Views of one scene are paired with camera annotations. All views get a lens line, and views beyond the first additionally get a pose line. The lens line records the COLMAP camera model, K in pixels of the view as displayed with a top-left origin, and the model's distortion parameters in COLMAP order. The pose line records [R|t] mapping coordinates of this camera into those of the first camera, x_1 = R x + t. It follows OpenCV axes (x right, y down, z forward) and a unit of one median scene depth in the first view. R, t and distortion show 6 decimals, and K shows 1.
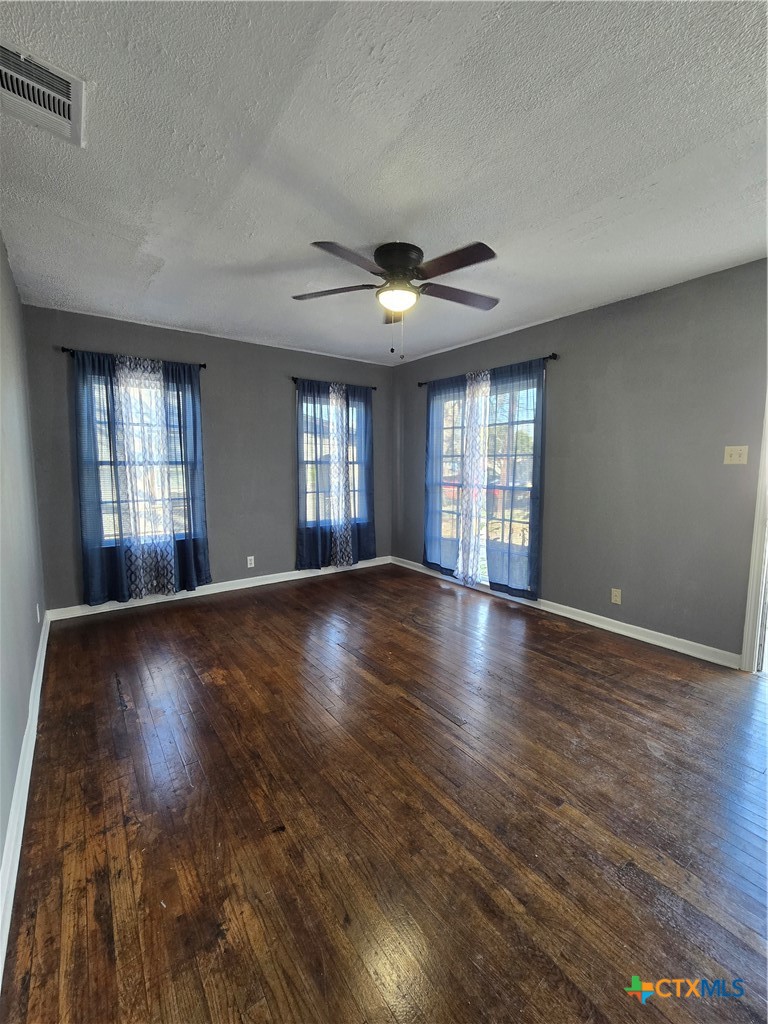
lens RADIAL K [[421.0, 0, 386.2], [0, 421.0, 513.3], [0, 0, 1]] dist [0.000814, 0.000164]
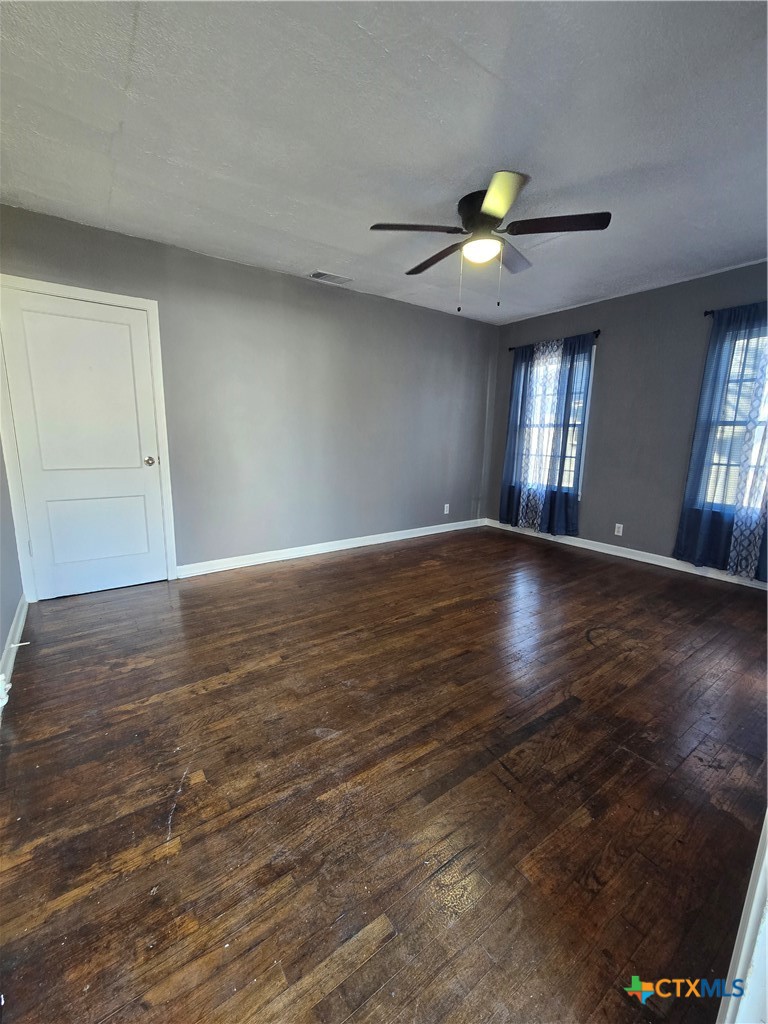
lens RADIAL K [[421.0, 0, 386.2], [0, 421.0, 513.3], [0, 0, 1]] dist [0.000814, 0.000164]
pose [[-0.007643, 0.184230, -0.982854, 0.798930], [-0.128231, 0.974587, 0.183677, -0.037686], [0.991715, 0.127436, 0.016175, 0.592215]]
